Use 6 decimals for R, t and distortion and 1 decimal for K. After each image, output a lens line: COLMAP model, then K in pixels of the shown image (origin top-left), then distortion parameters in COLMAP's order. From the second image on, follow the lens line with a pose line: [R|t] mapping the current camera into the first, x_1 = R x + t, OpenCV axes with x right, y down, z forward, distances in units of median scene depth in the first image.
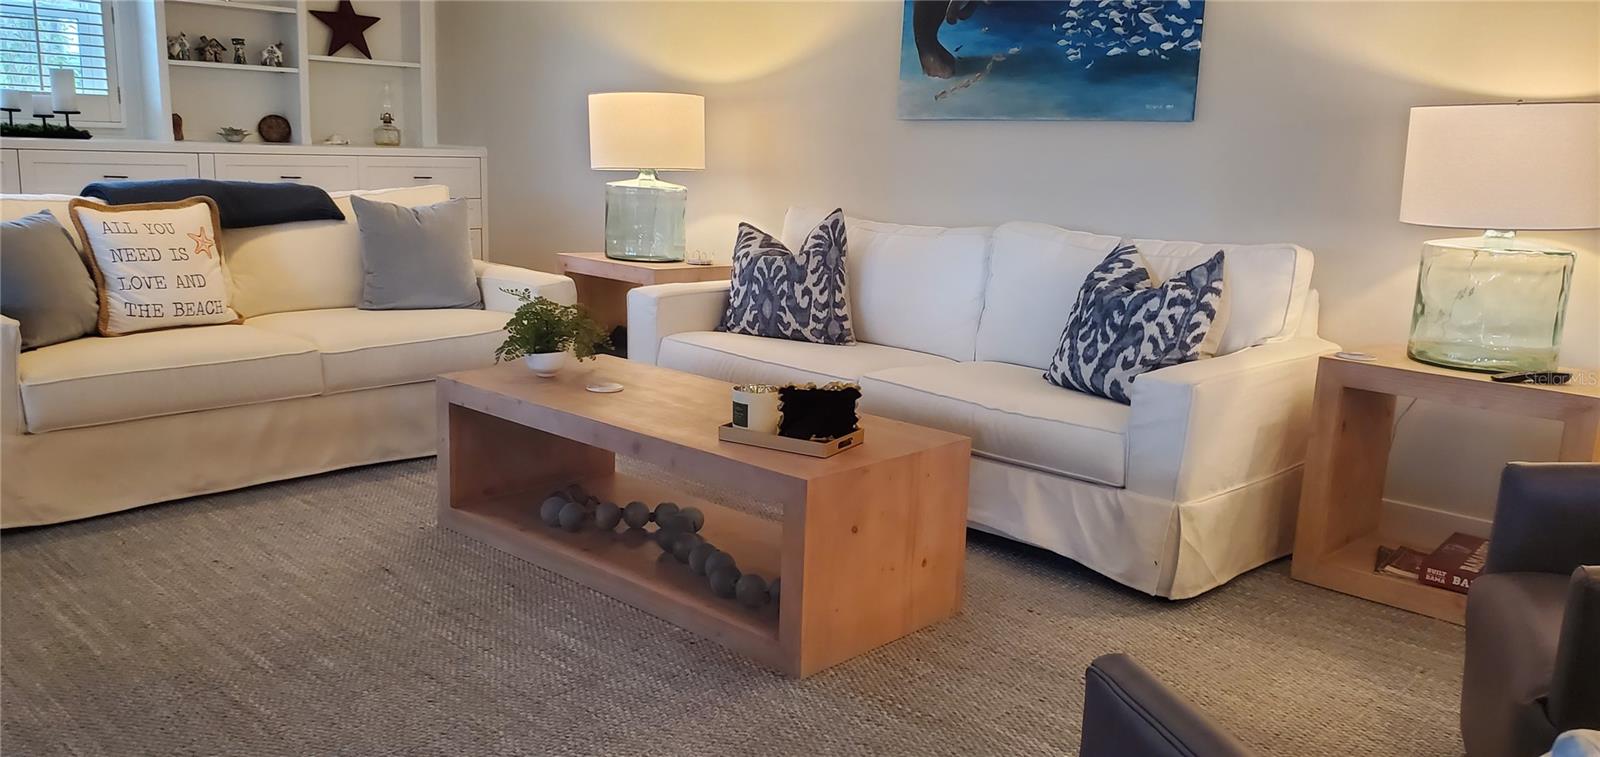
lens RADIAL K [[1234.6, 0, 793.8], [0, 1234.6, 388.1], [0, 0, 1]] dist [0.005690, -0.002779]
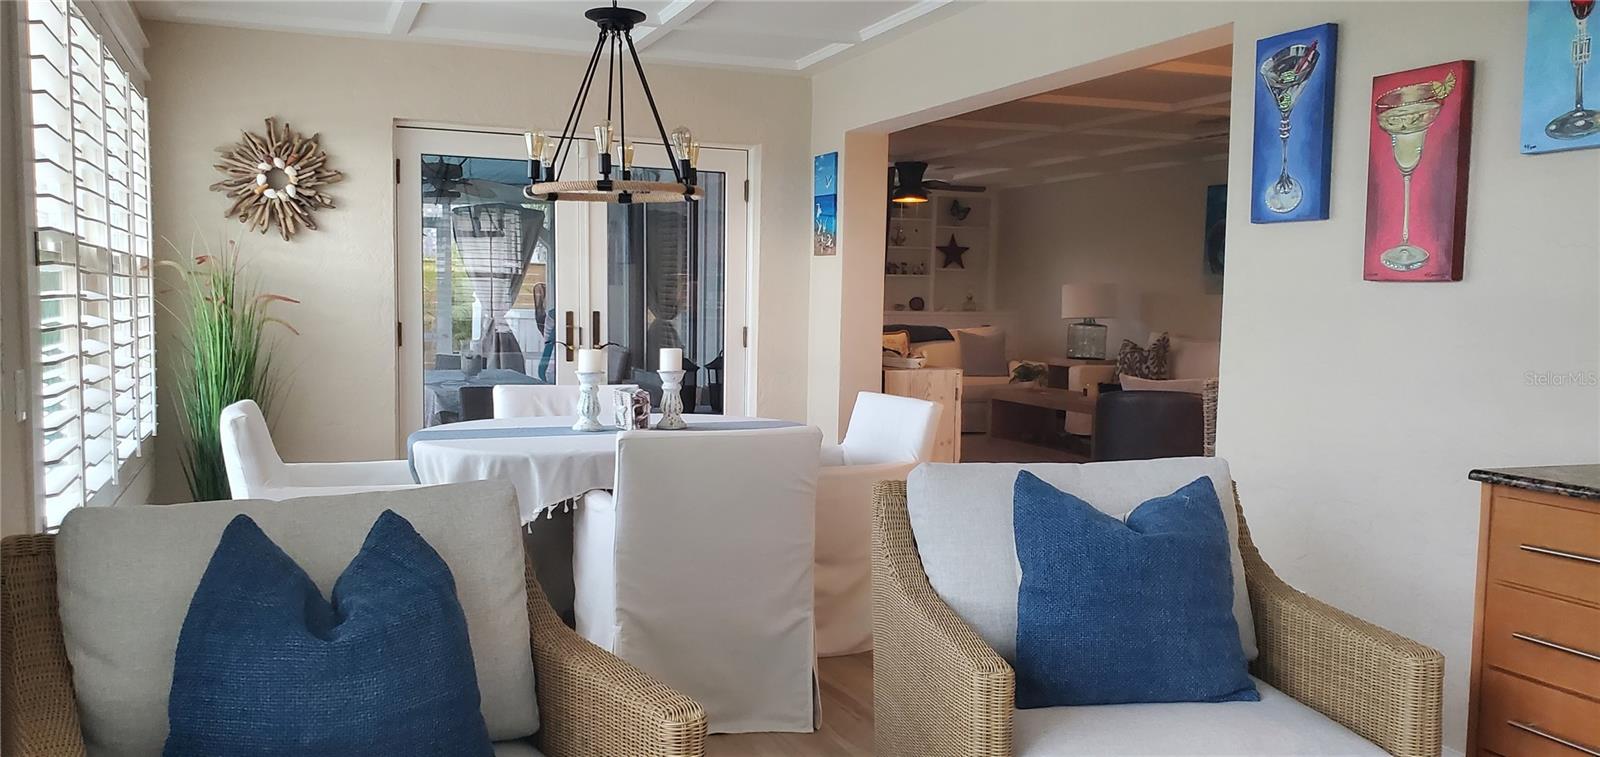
lens RADIAL K [[1234.6, 0, 796.5], [0, 1234.6, 381.1], [0, 0, 1]] dist [0.005690, -0.002779]
pose [[0.903551, -0.002626, -0.428473, 0.385957], [-0.056940, 0.990377, -0.126142, 0.261483], [0.424681, 0.138373, 0.894706, -1.263619]]
